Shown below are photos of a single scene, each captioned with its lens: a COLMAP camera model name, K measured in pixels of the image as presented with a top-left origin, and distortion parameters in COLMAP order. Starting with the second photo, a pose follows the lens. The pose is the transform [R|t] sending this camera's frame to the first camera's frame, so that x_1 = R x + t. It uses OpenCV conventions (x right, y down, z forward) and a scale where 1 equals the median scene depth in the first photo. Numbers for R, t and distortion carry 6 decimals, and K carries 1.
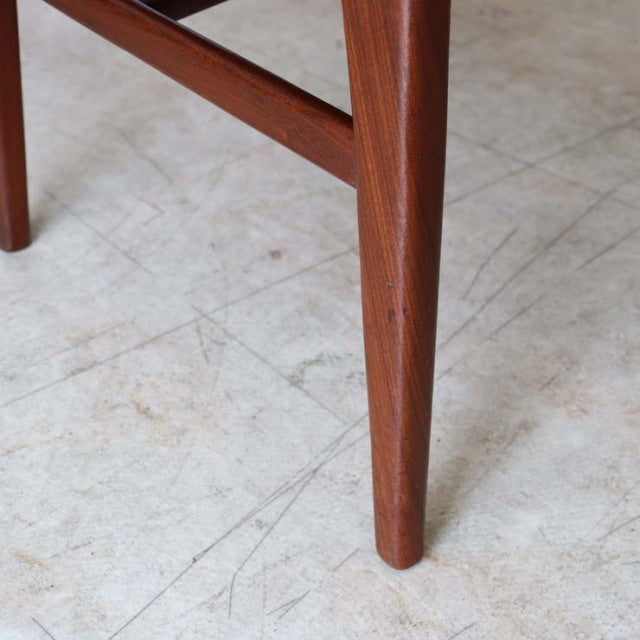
lens RADIAL K [[1329.3, 0, 329.1], [0, 1329.3, 318.5], [0, 0, 1]] dist [0.036946, 0.000000]
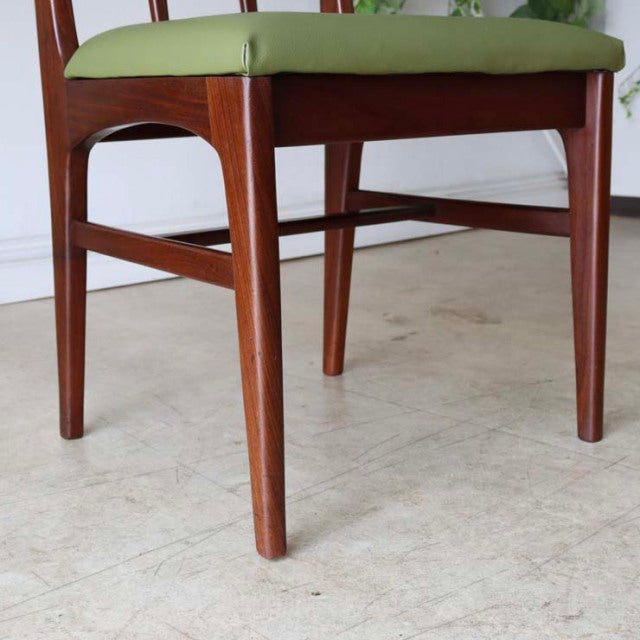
lens RADIAL K [[1123.0, 0, 328.8], [0, 1123.0, 292.4], [0, 0, 1]] dist [-0.031837, 0.000000]
pose [[0.996012, -0.000195, -0.089214, 0.196874], [-0.039889, 0.893501, -0.447286, 0.407172], [0.079800, 0.449061, 0.889931, -0.236801]]
